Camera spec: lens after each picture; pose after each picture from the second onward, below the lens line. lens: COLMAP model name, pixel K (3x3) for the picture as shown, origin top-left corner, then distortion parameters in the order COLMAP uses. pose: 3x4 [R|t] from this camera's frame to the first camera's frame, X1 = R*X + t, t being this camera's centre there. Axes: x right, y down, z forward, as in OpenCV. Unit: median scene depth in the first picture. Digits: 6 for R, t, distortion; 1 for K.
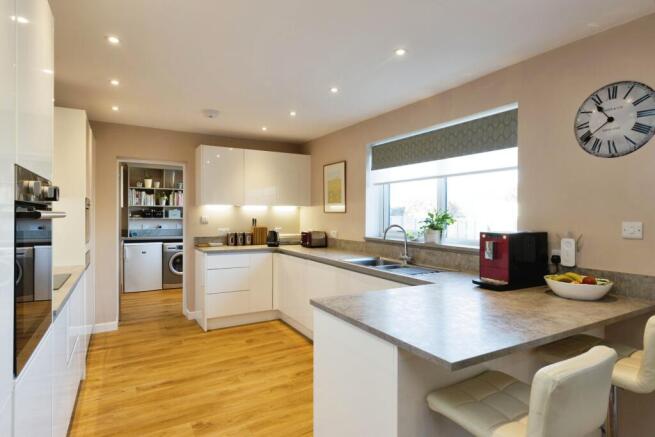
lens RADIAL K [[361.9, 0, 327.3], [0, 361.9, 216.6], [0, 0, 1]] dist [0.005293, 0.000583]
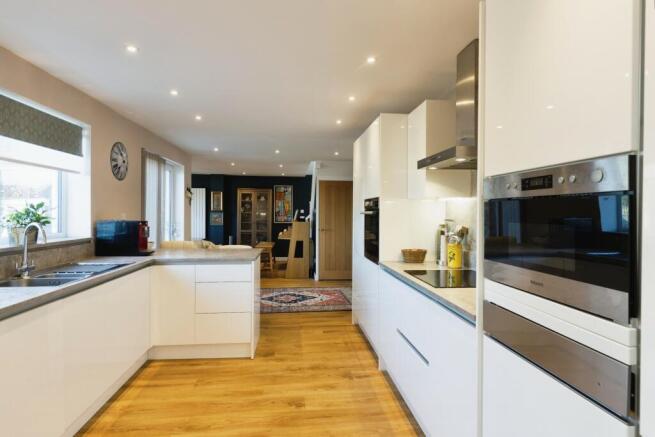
lens RADIAL K [[361.9, 0, 328.0], [0, 361.9, 214.6], [0, 0, 1]] dist [0.005293, 0.000583]
pose [[-0.914144, -0.012915, 0.405183, -0.848777], [-0.007031, 0.999847, 0.016008, -0.014628], [-0.405328, 0.011785, -0.914095, 1.913589]]
